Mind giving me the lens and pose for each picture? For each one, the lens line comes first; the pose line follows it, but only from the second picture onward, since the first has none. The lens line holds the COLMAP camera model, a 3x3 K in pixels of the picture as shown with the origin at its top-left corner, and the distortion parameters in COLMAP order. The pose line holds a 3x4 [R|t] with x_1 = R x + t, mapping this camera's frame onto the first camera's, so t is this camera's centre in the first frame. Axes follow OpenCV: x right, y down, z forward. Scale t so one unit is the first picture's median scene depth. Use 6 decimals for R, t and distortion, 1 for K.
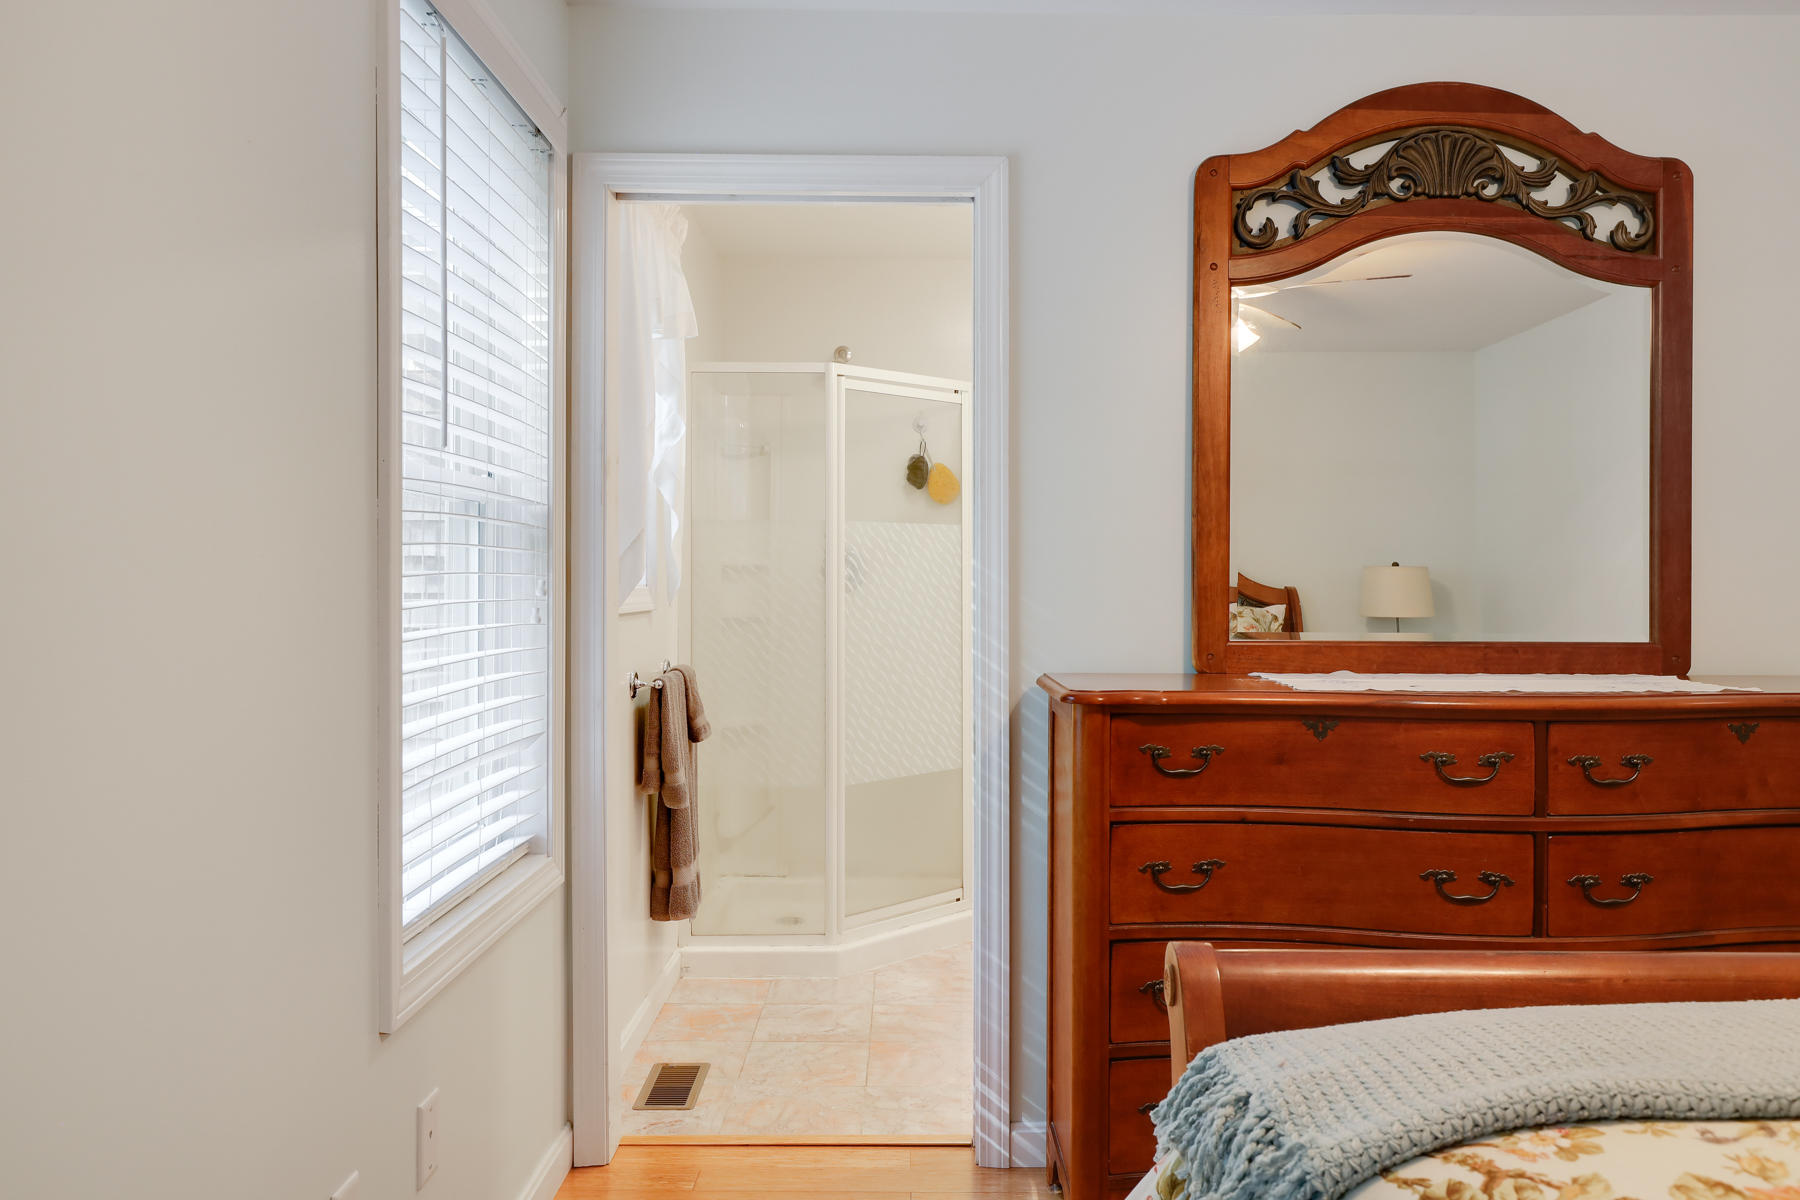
lens RADIAL K [[1303.7, 0, 902.8], [0, 1303.7, 594.2], [0, 0, 1]] dist [0.012701, 0.000431]
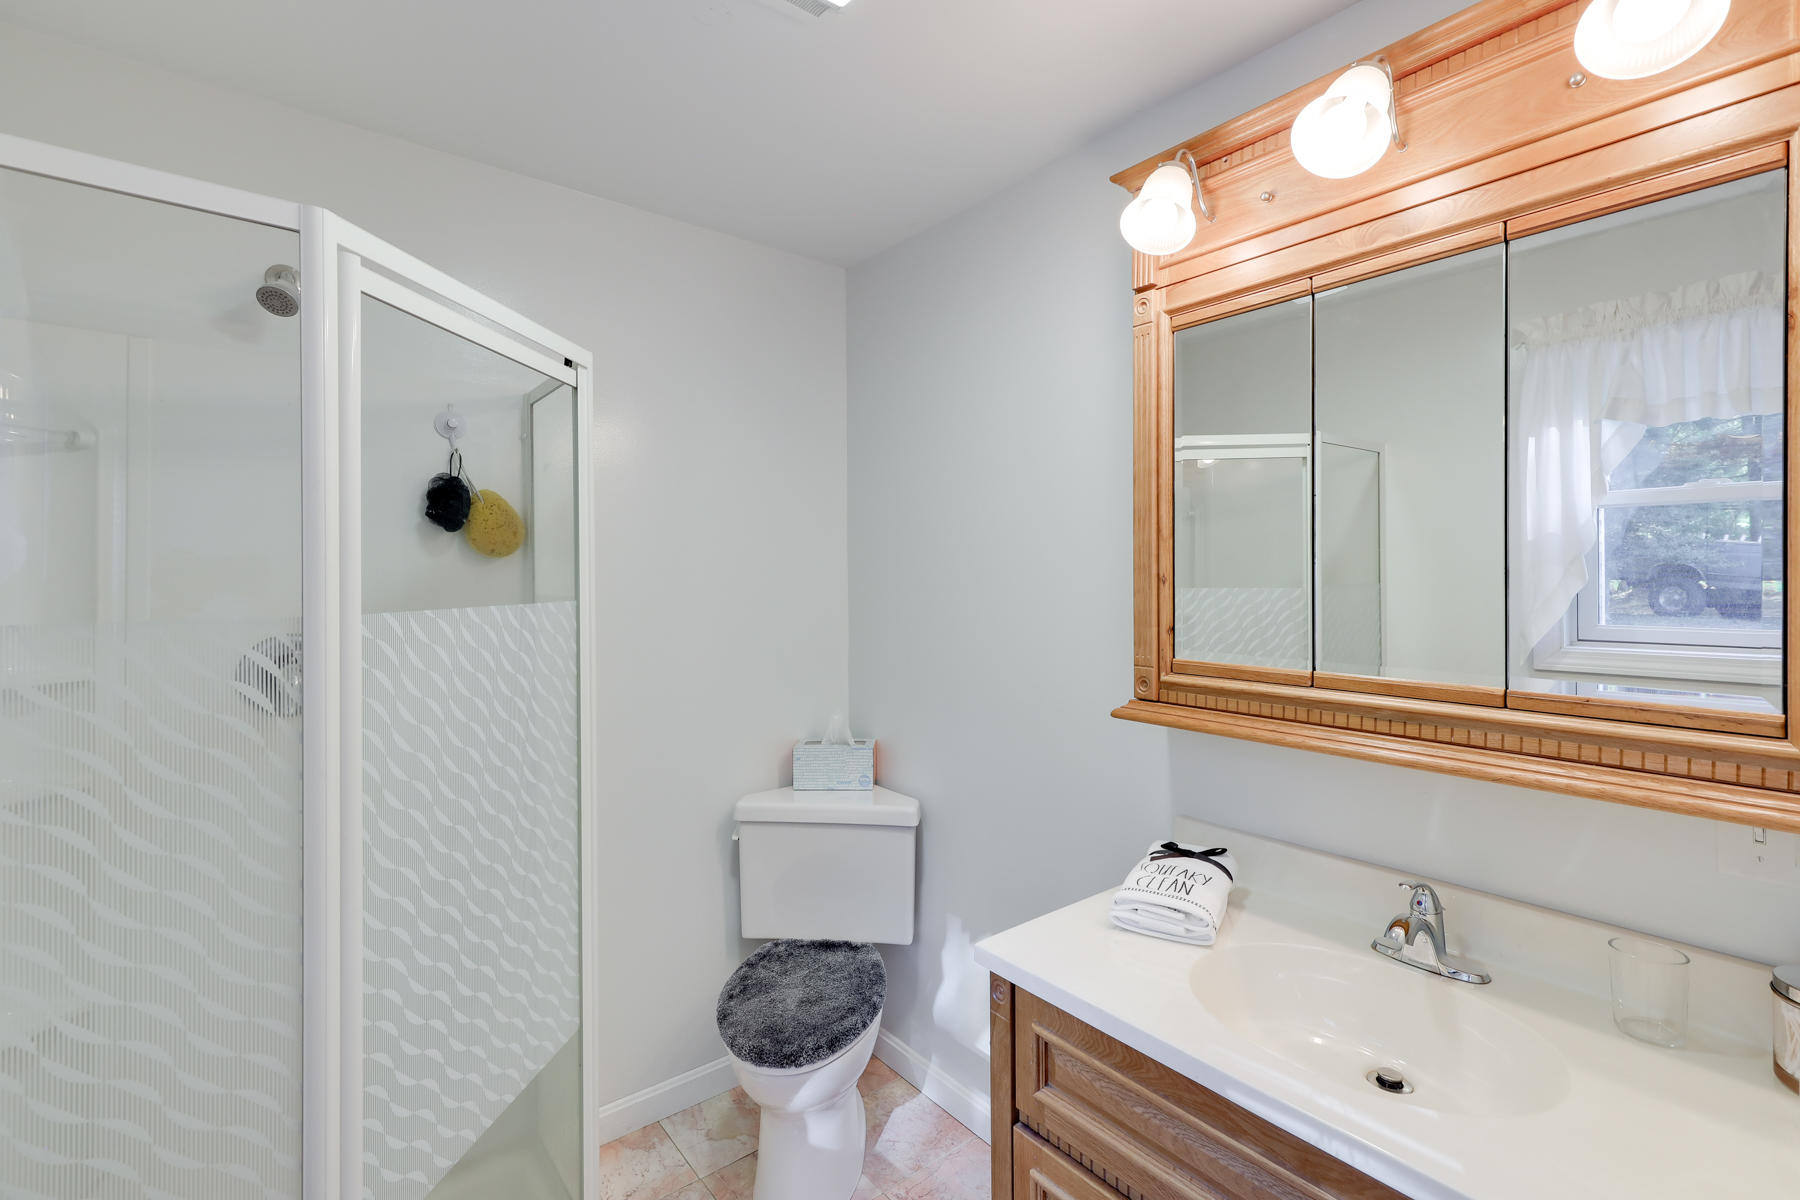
lens RADIAL K [[814.0, 0, 912.7], [0, 814.0, 592.0], [0, 0, 1]] dist [-0.001156, 0.000115]
pose [[0.773117, -0.022276, 0.633873, -0.073569], [0.020470, 0.999739, 0.010166, -0.064223], [-0.633933, 0.005116, 0.773371, 0.703581]]
